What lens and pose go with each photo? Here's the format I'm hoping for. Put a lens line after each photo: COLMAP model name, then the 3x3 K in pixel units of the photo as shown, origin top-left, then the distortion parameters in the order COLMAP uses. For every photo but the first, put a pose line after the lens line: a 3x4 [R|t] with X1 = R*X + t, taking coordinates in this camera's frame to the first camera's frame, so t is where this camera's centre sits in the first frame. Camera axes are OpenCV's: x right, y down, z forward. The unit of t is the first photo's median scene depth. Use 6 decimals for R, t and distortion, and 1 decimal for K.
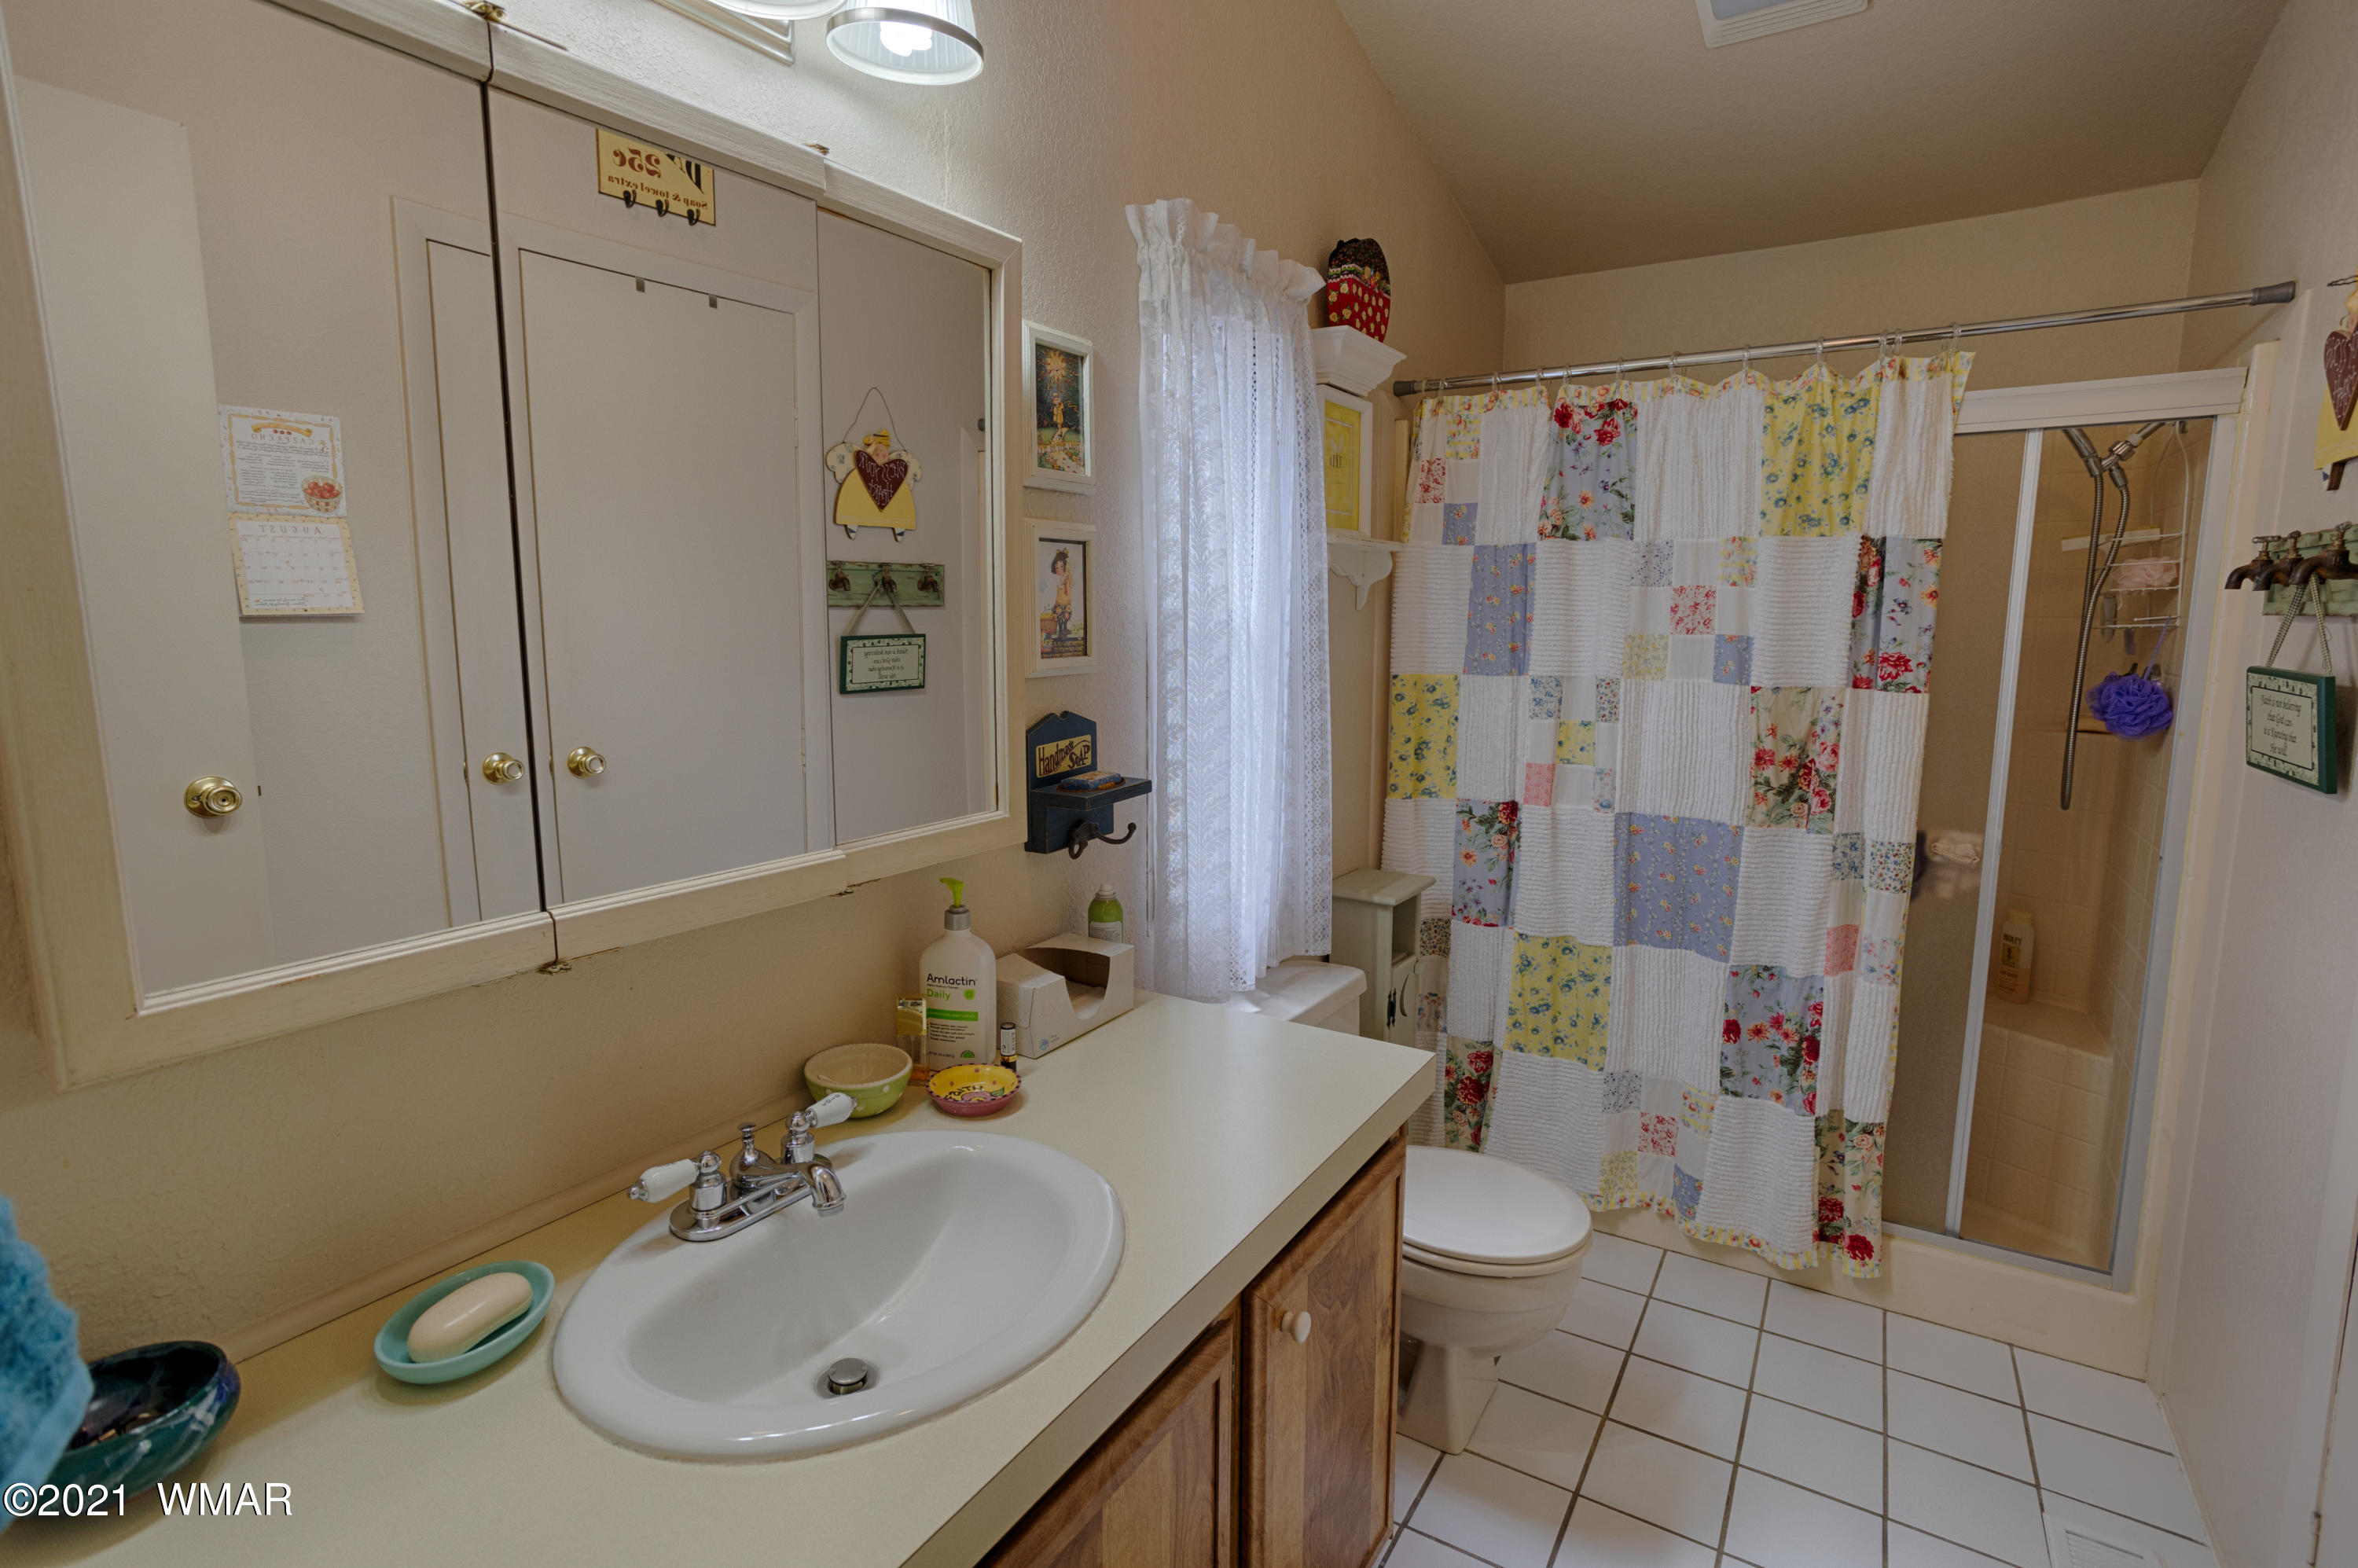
lens RADIAL K [[1138.4, 0, 1172.9], [0, 1138.4, 778.8], [0, 0, 1]] dist [-0.033403, 0.010879]
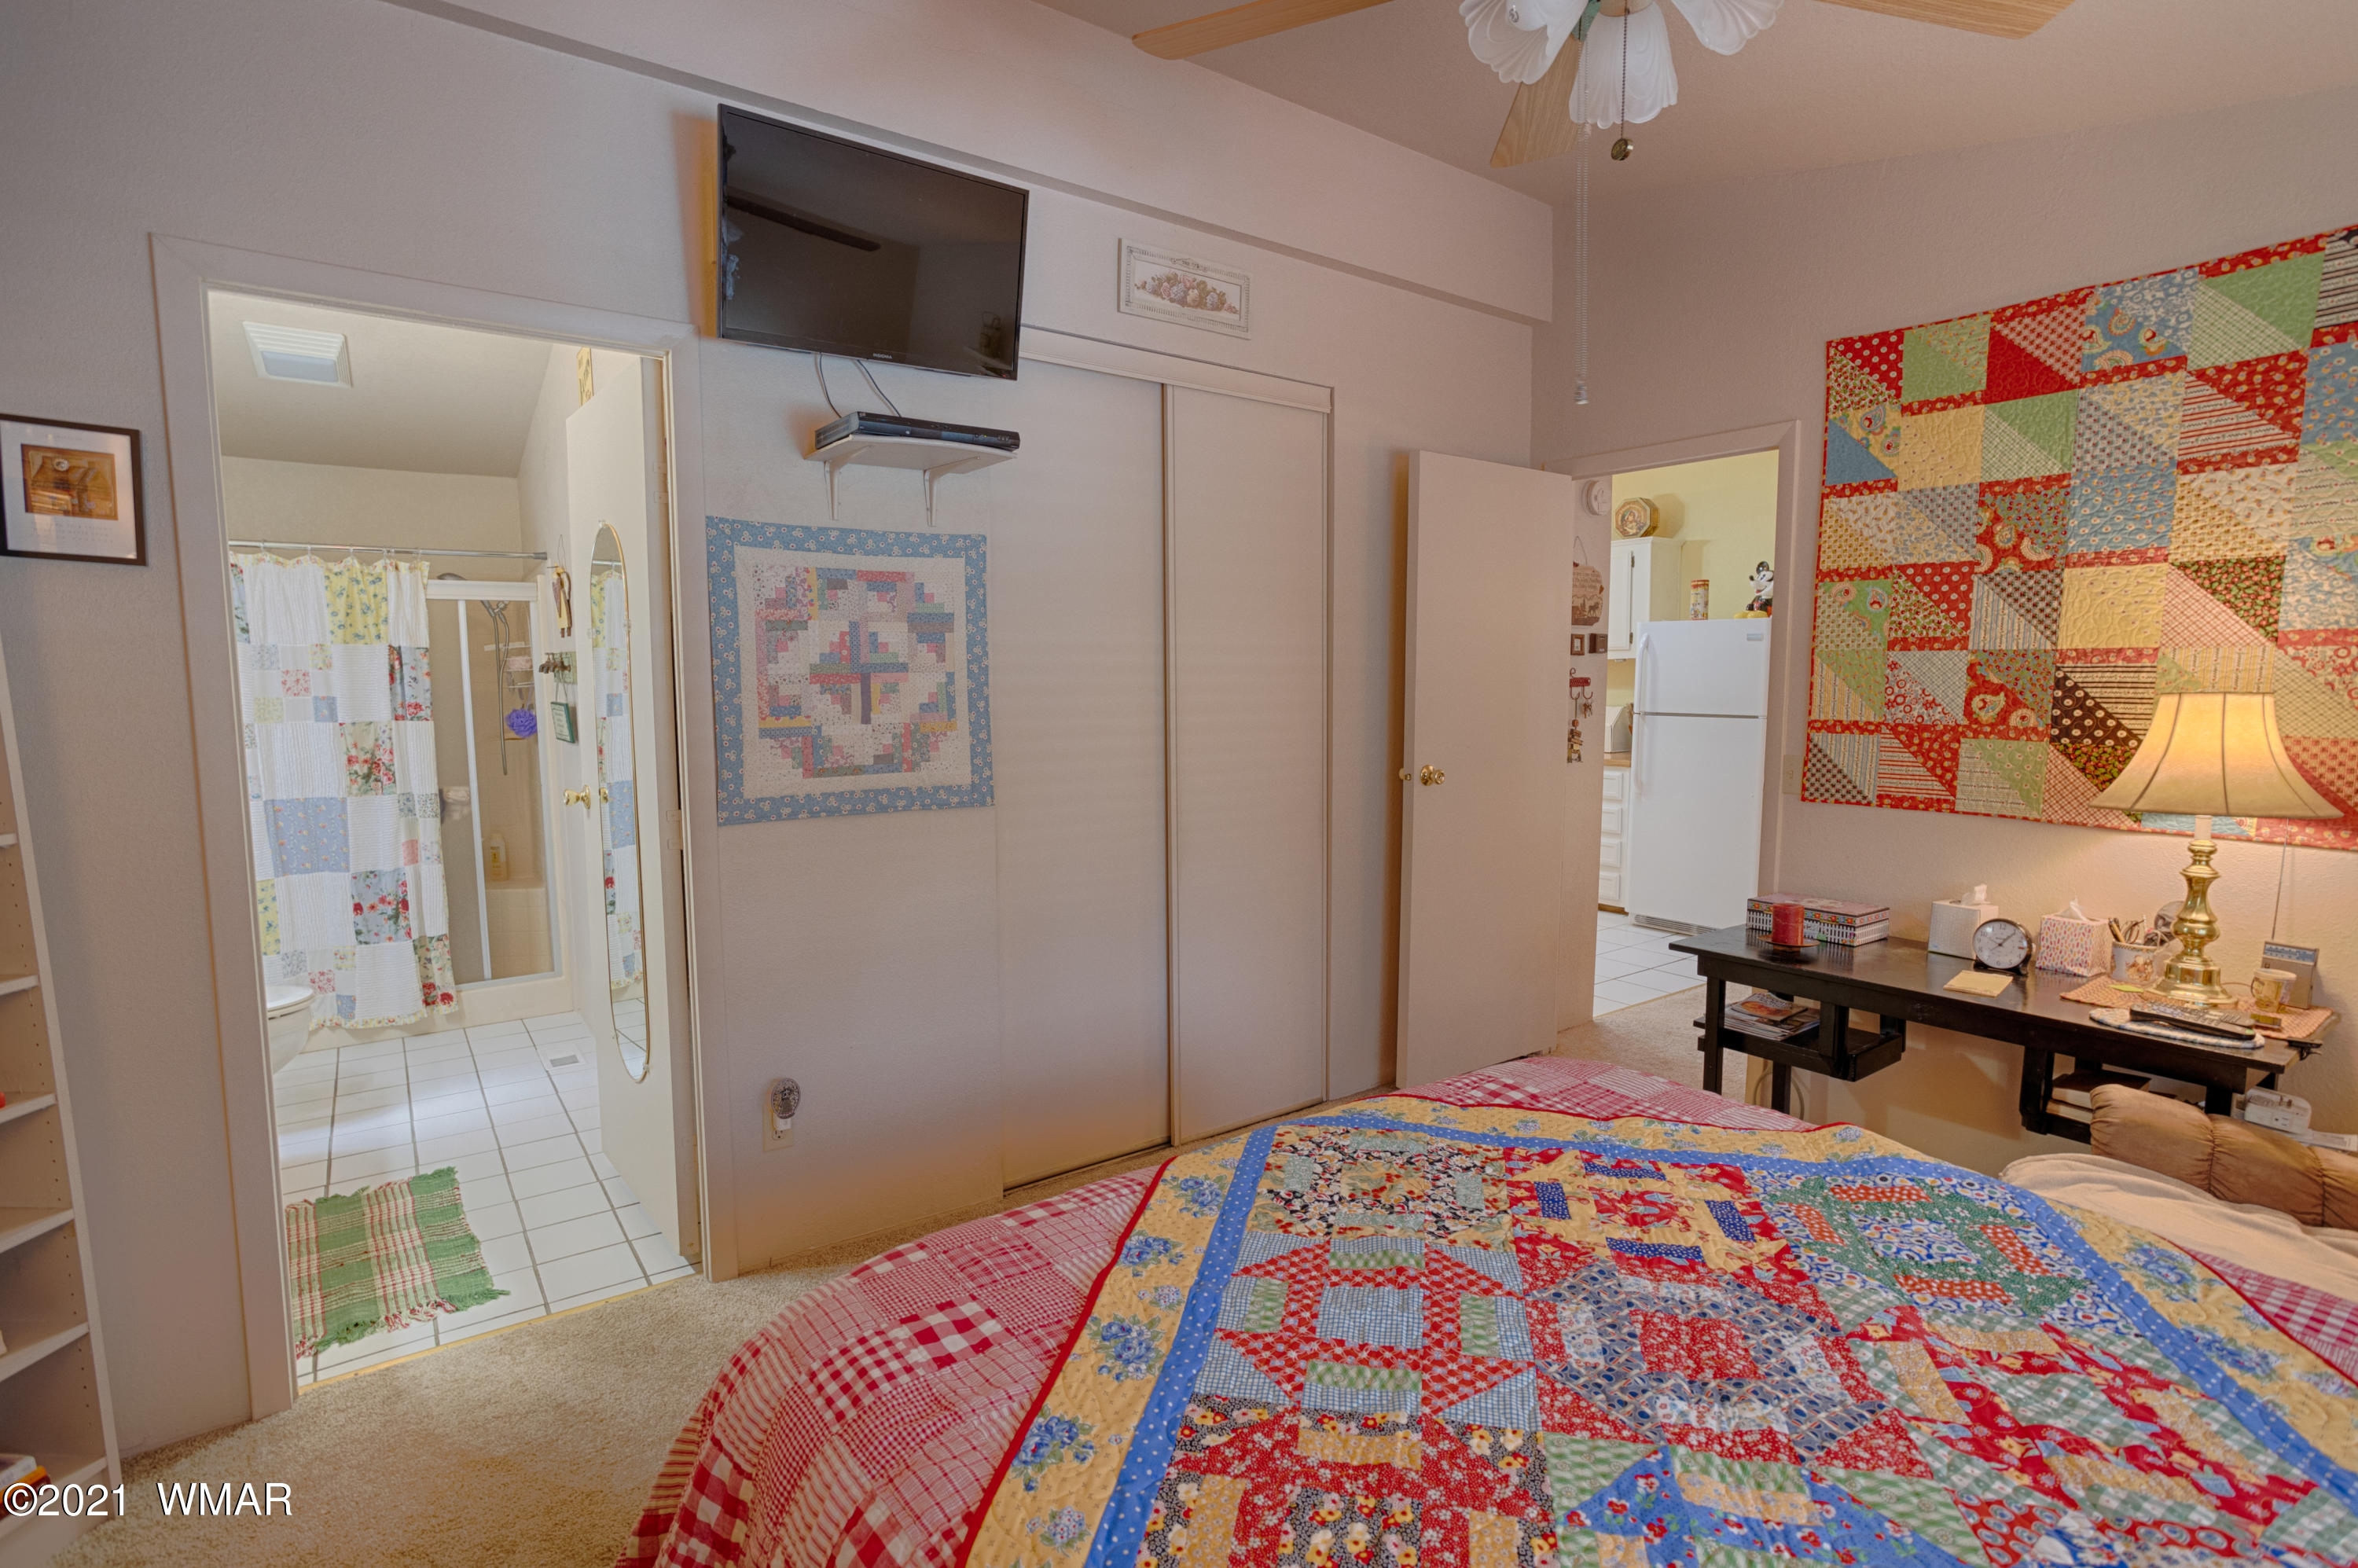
lens RADIAL K [[1138.4, 0, 1181.0], [0, 1138.4, 789.7], [0, 0, 1]] dist [-0.033403, 0.010879]
pose [[0.366385, -0.098190, 0.925268, -0.721897], [0.136481, 0.989332, 0.050946, 0.126377], [-0.920400, 0.107616, 0.375877, -0.994202]]
